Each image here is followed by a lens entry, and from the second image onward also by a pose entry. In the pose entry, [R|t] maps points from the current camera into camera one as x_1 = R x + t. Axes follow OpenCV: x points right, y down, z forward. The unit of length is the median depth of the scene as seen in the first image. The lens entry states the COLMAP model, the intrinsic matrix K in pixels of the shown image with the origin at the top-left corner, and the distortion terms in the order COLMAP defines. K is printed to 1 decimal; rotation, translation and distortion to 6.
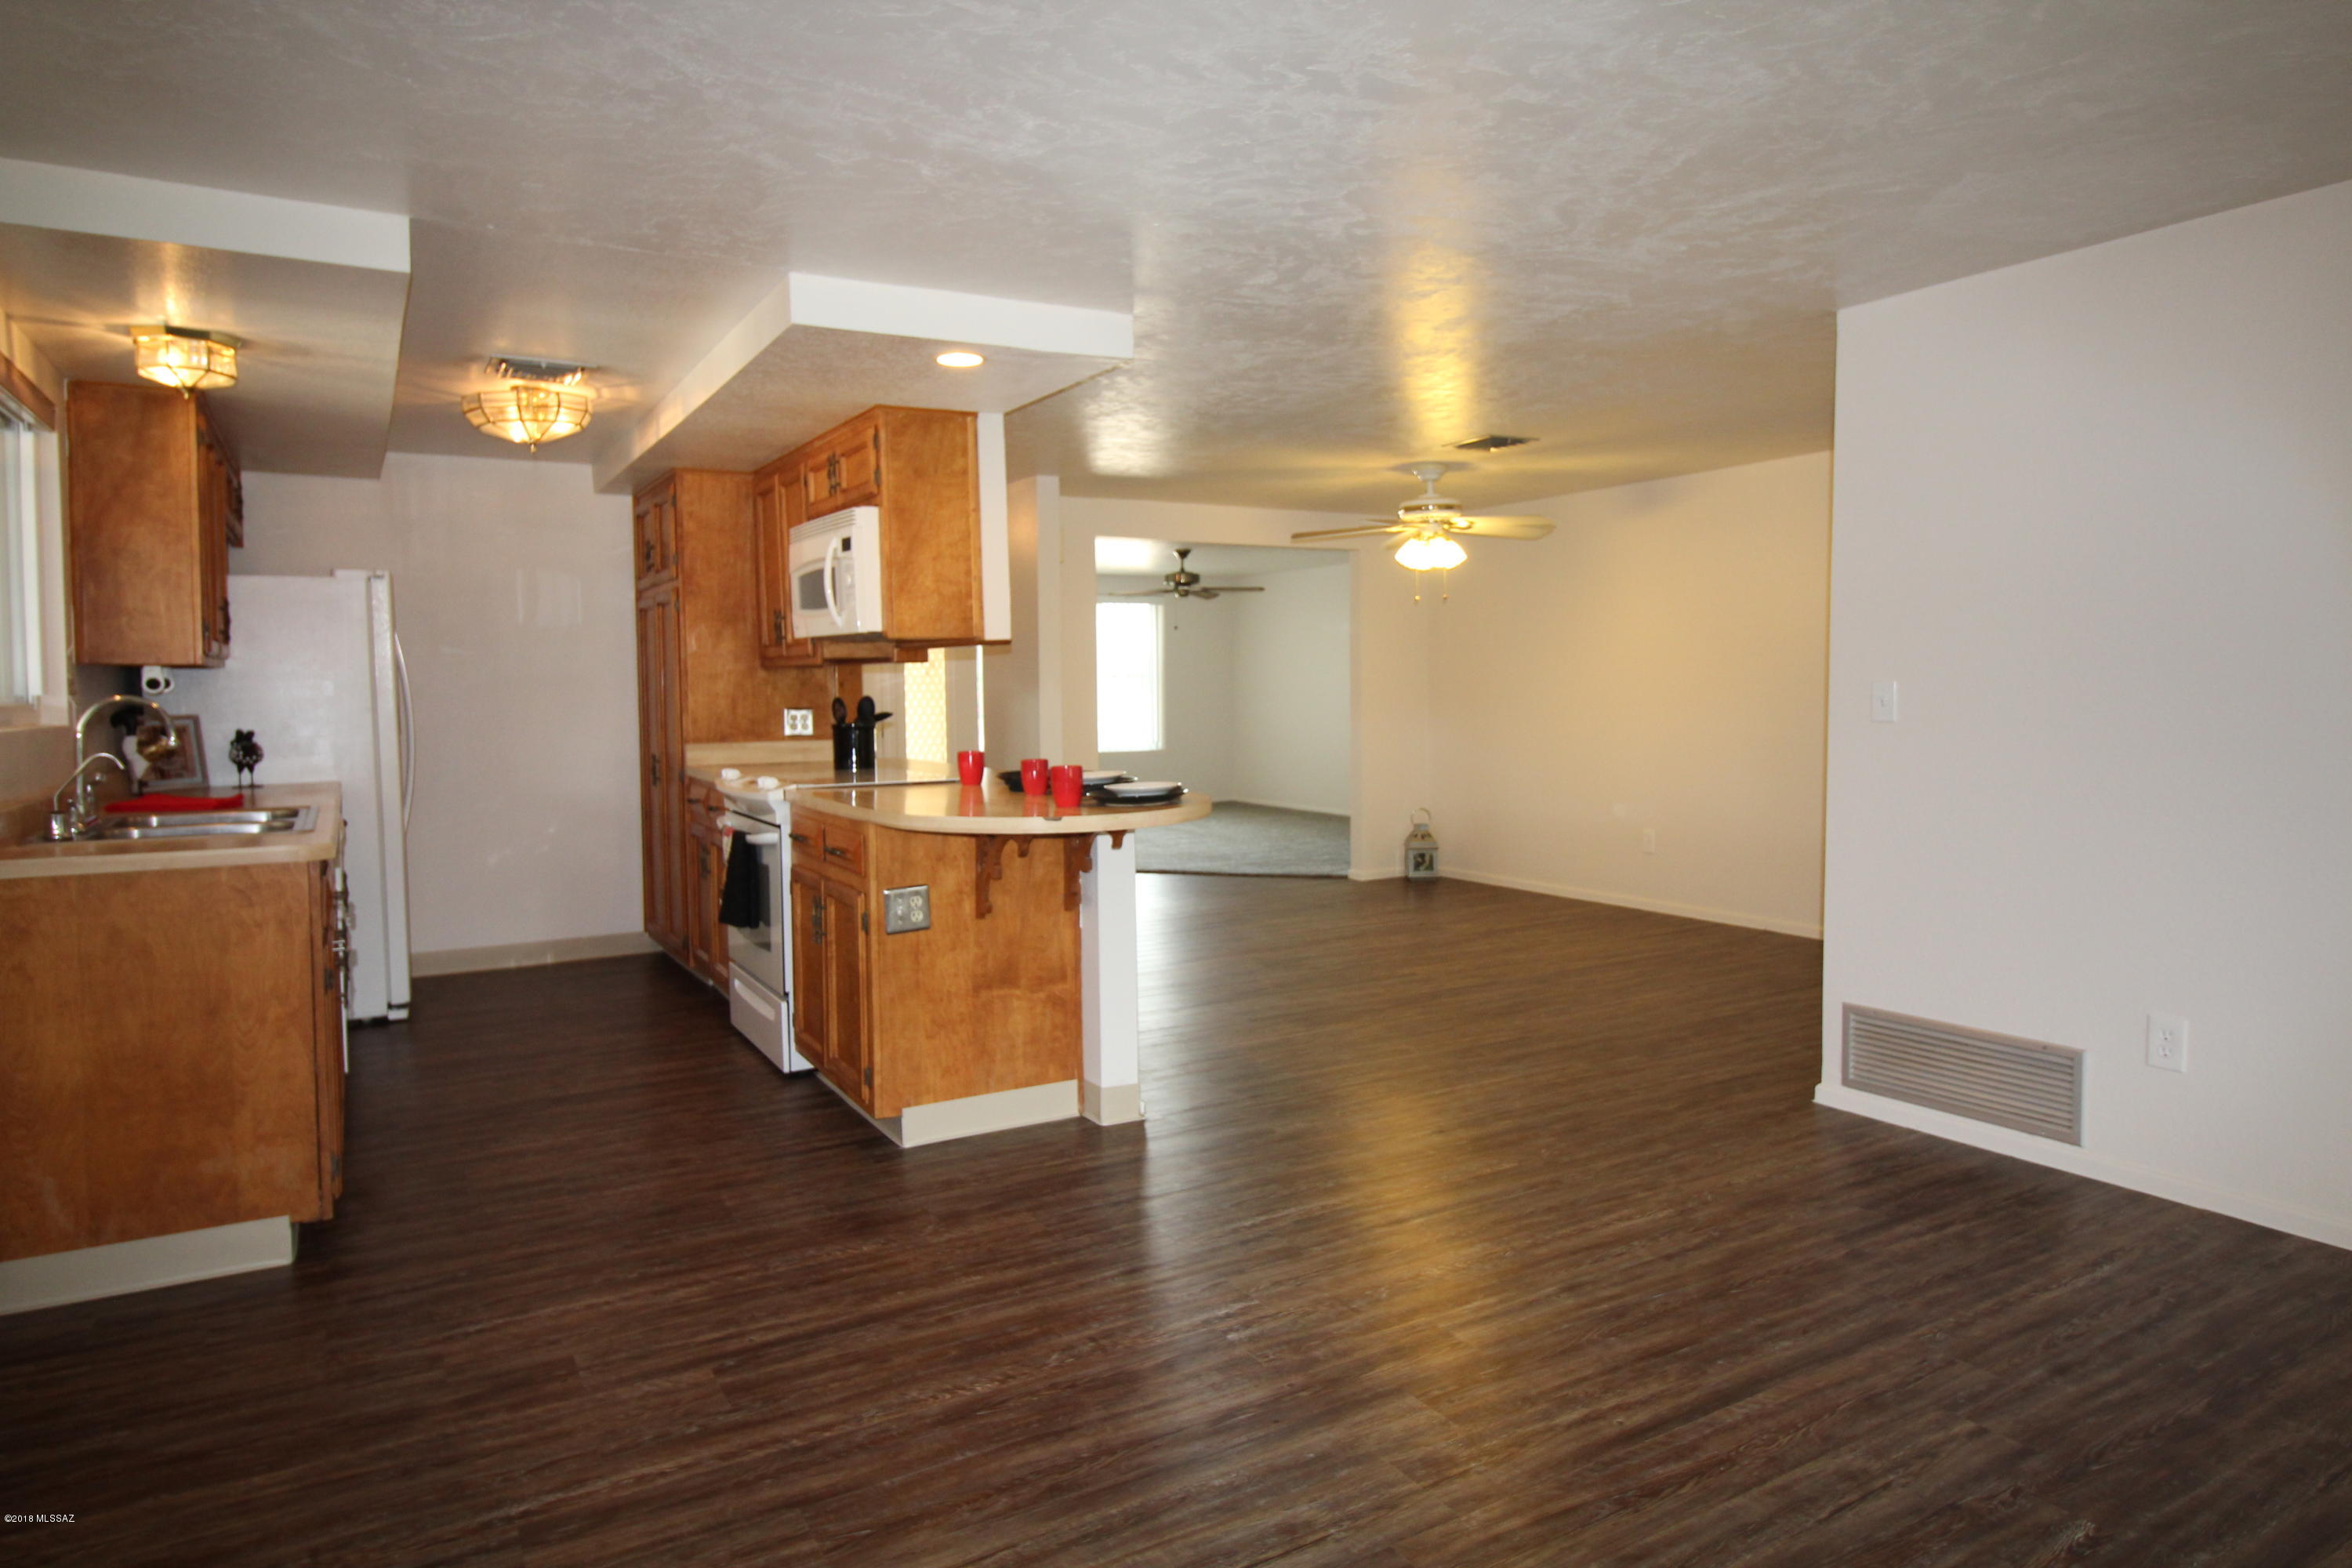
lens RADIAL K [[1400.7, 0, 1175.4], [0, 1400.7, 748.7], [0, 0, 1]] dist [0.008913, -0.012860]
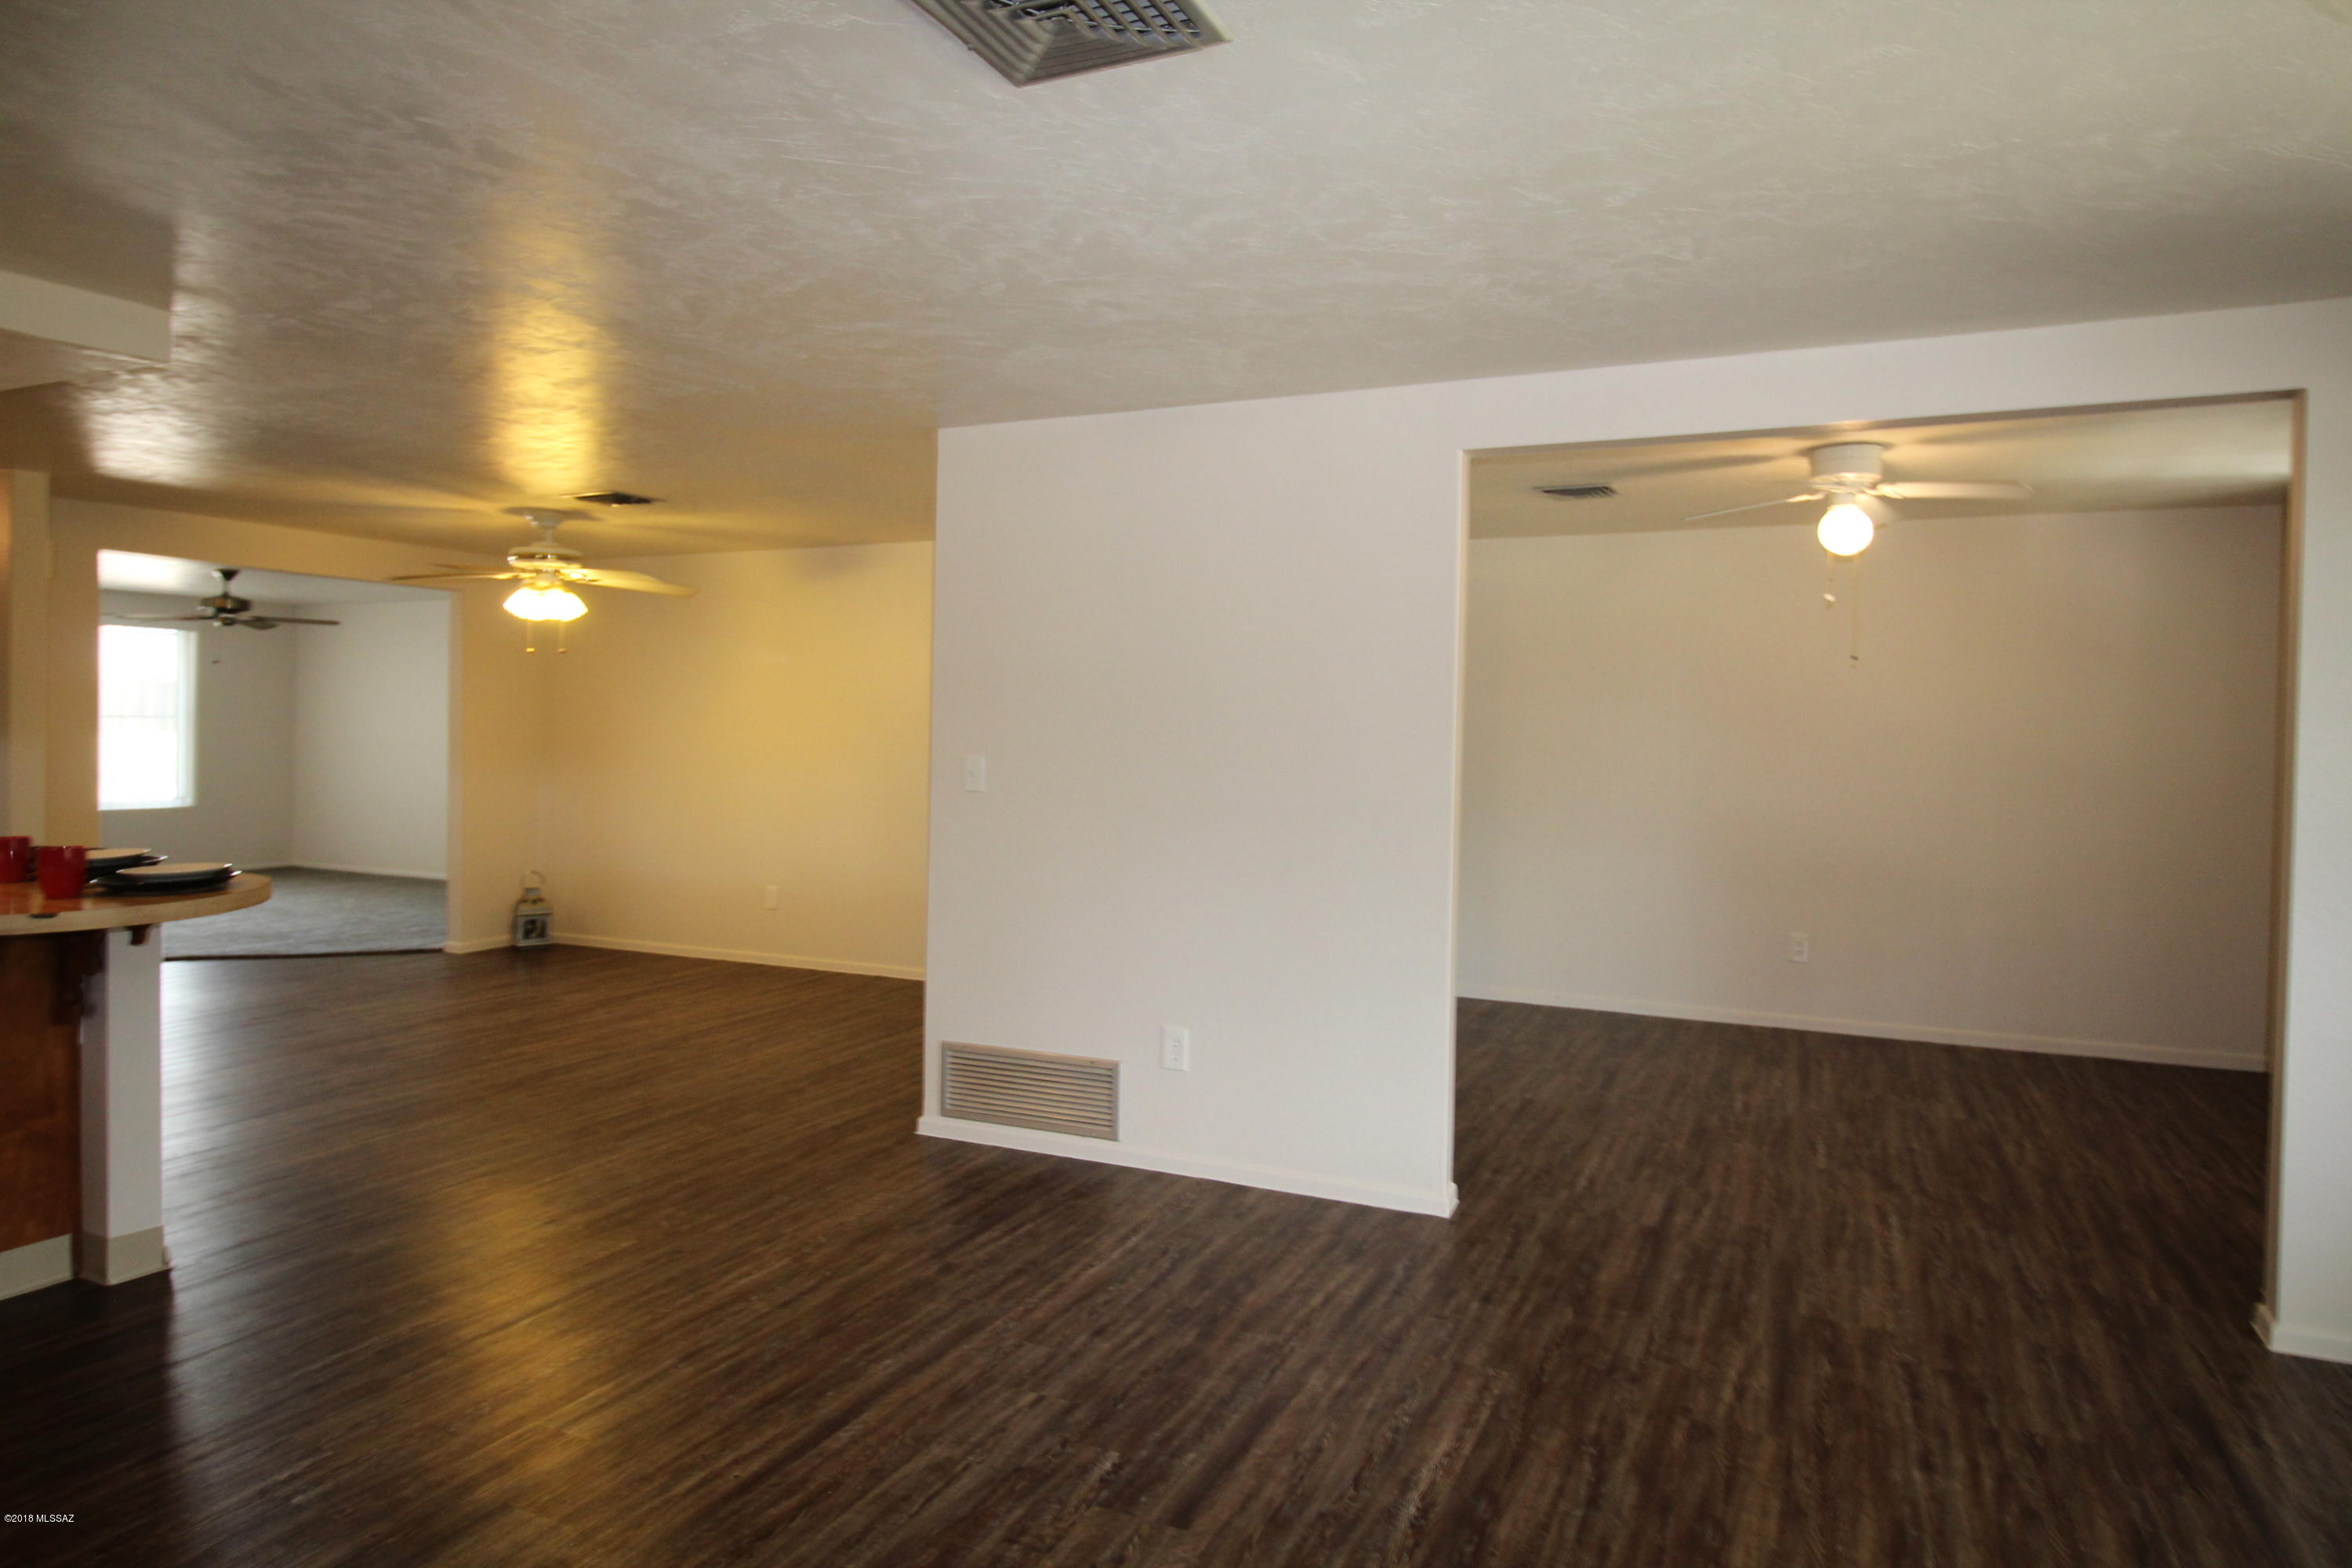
lens RADIAL K [[1400.7, 0, 1175.4], [0, 1400.7, 748.7], [0, 0, 1]] dist [0.008913, -0.012860]
pose [[0.823143, 0.015105, 0.567634, -0.010817], [0.005054, 0.999412, -0.033923, -0.017470], [-0.567812, 0.030792, 0.822582, -0.045355]]
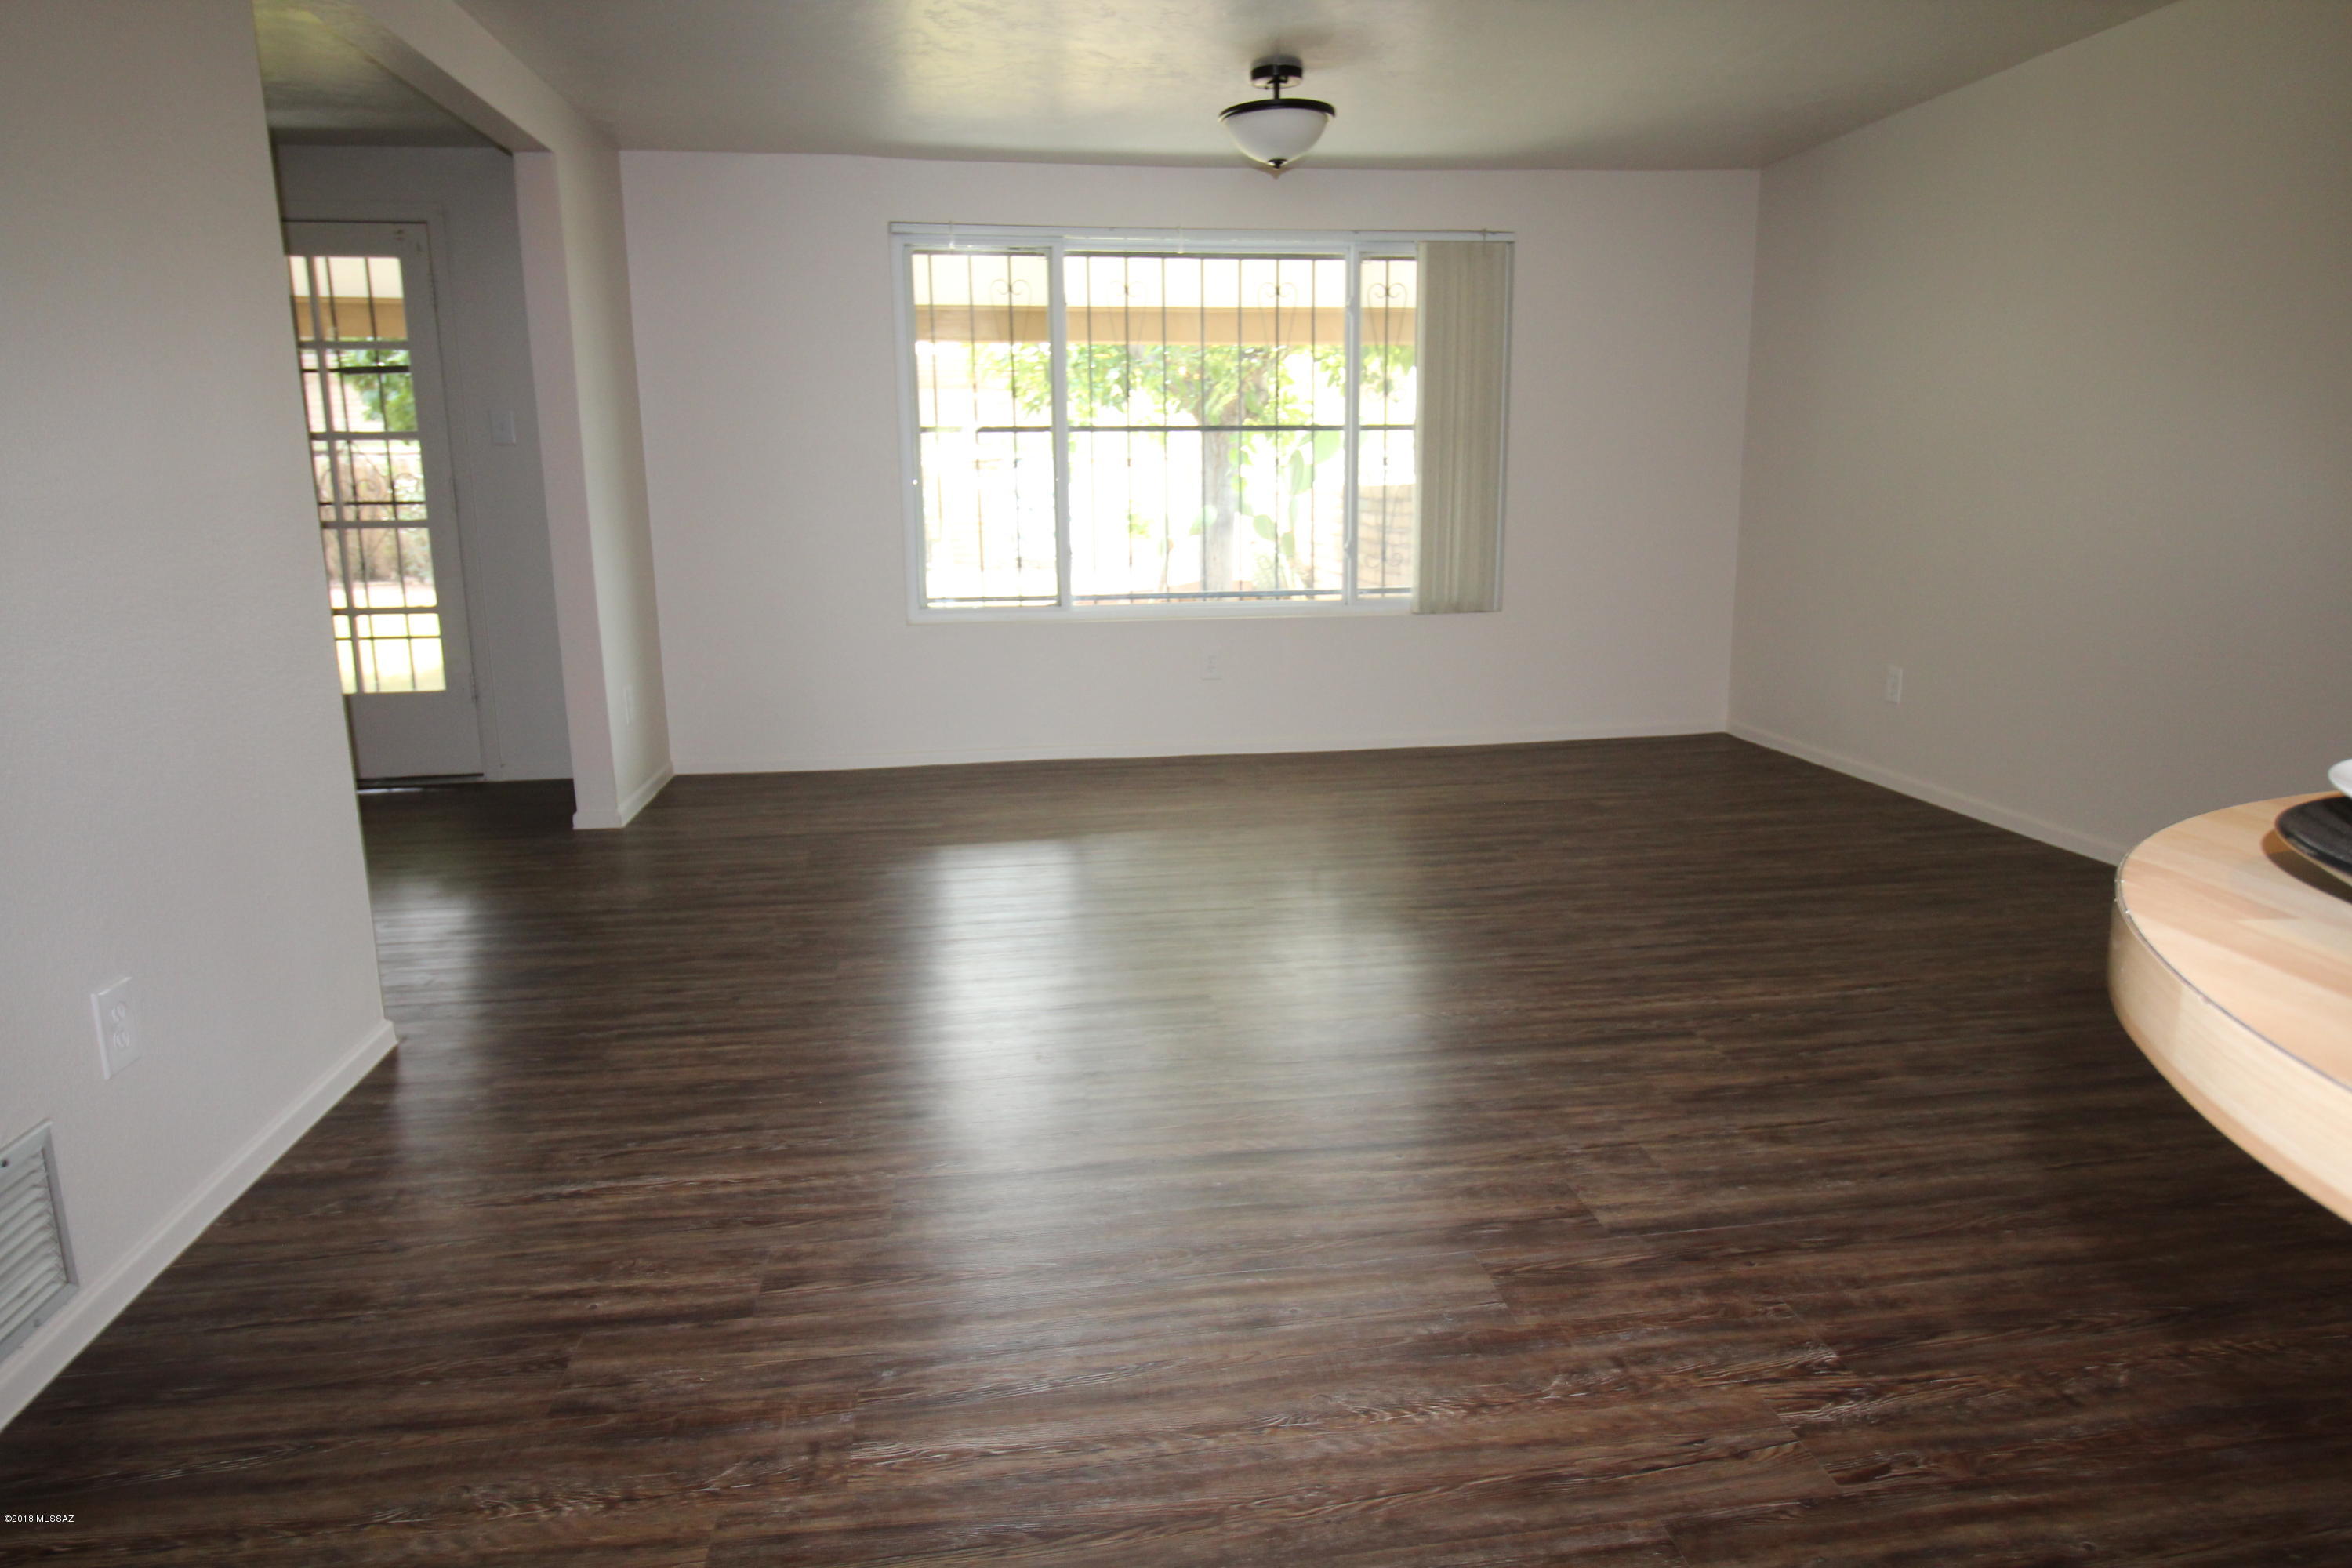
lens RADIAL K [[1400.7, 0, 1175.4], [0, 1400.7, 748.7], [0, 0, 1]] dist [0.008913, -0.012860]
pose [[-0.923705, -0.049971, 0.379831, 0.077655], [0.041671, 0.972469, 0.229276, -0.025691], [-0.380831, 0.227611, -0.896192, 1.441453]]
